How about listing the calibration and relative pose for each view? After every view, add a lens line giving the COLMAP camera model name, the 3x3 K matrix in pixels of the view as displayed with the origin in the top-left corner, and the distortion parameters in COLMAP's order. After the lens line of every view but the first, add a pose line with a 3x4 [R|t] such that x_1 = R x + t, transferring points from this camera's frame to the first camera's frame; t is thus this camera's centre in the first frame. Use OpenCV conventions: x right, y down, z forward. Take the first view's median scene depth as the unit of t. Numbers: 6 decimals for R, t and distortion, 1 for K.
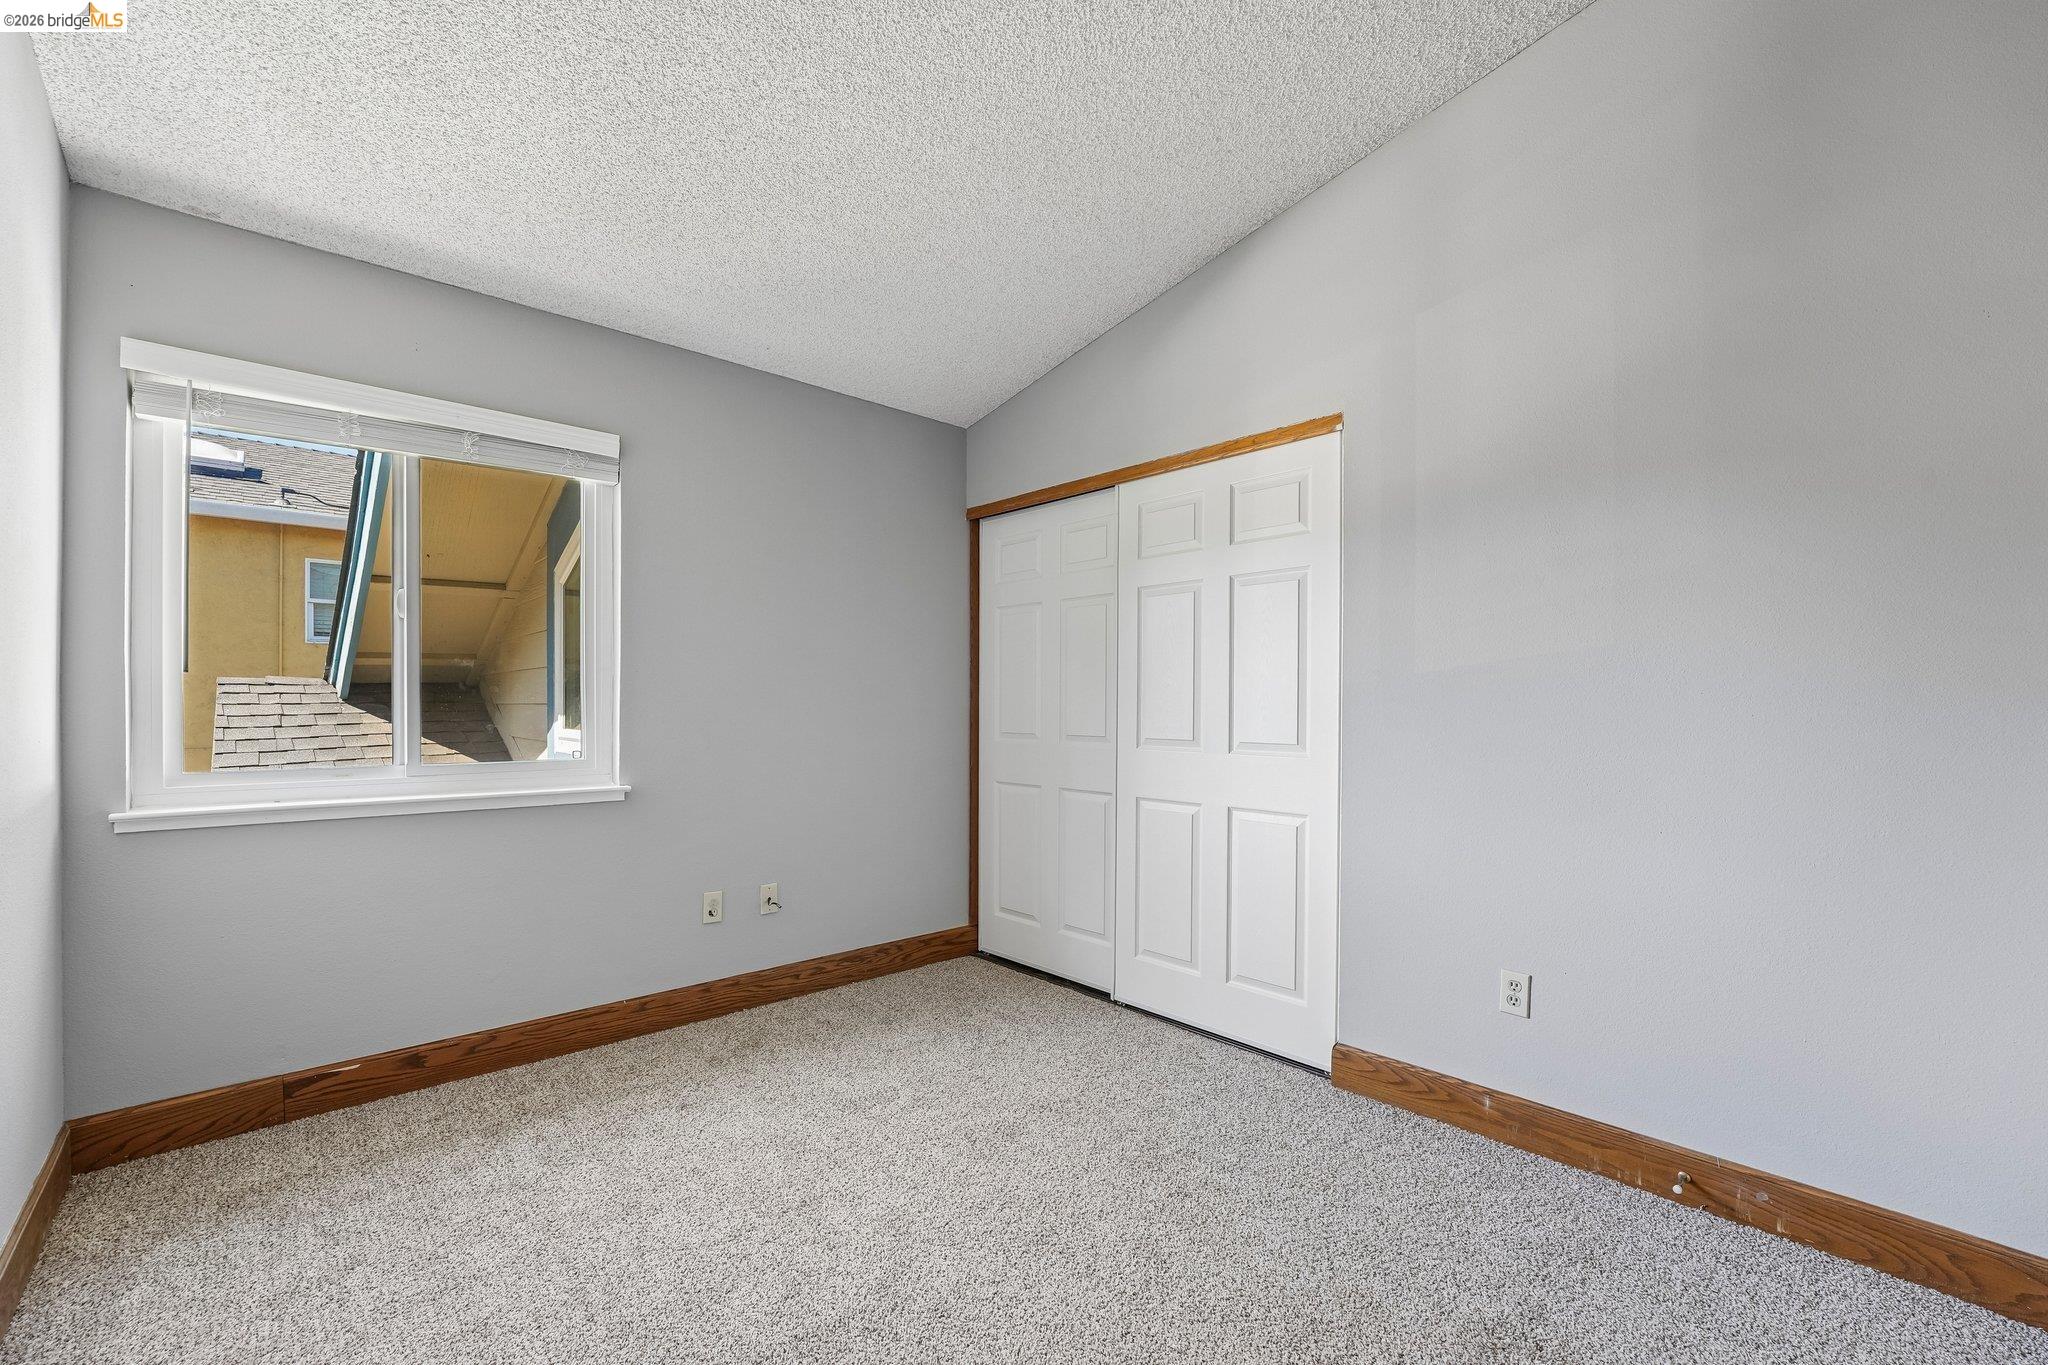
lens RADIAL K [[832.3, 0, 1007.1], [0, 832.3, 711.4], [0, 0, 1]] dist [-0.032558, 0.004290]
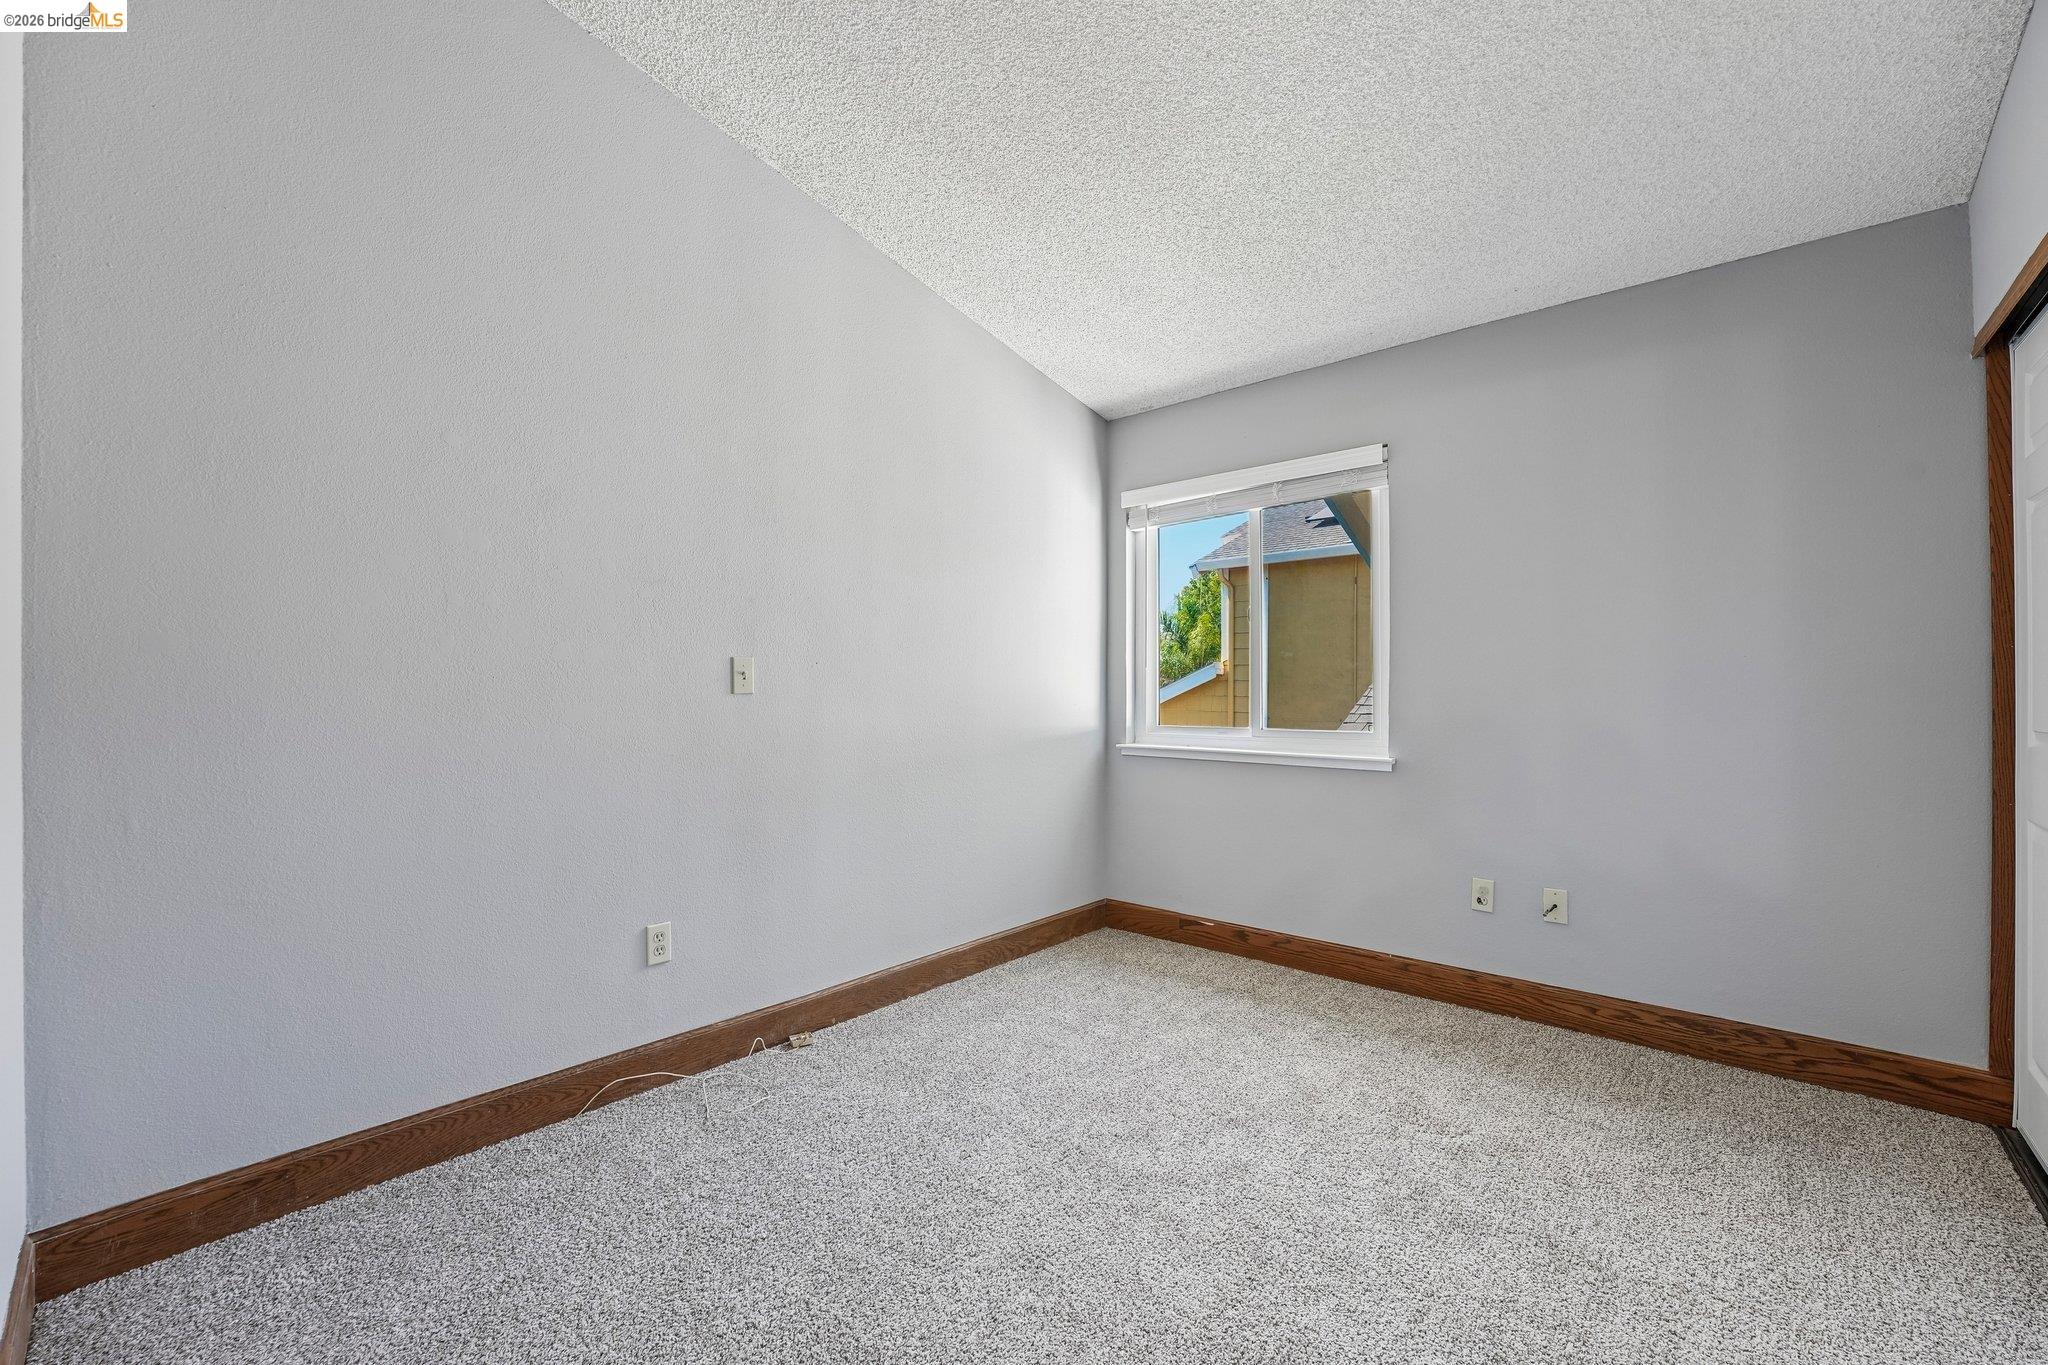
lens RADIAL K [[832.3, 0, 1030.1], [0, 832.3, 686.7], [0, 0, 1]] dist [-0.032558, 0.004290]
pose [[0.117159, -0.007623, -0.993084, 0.535201], [-0.008214, 0.999929, -0.008645, 0.007788], [0.993079, 0.009170, 0.117088, 0.367282]]
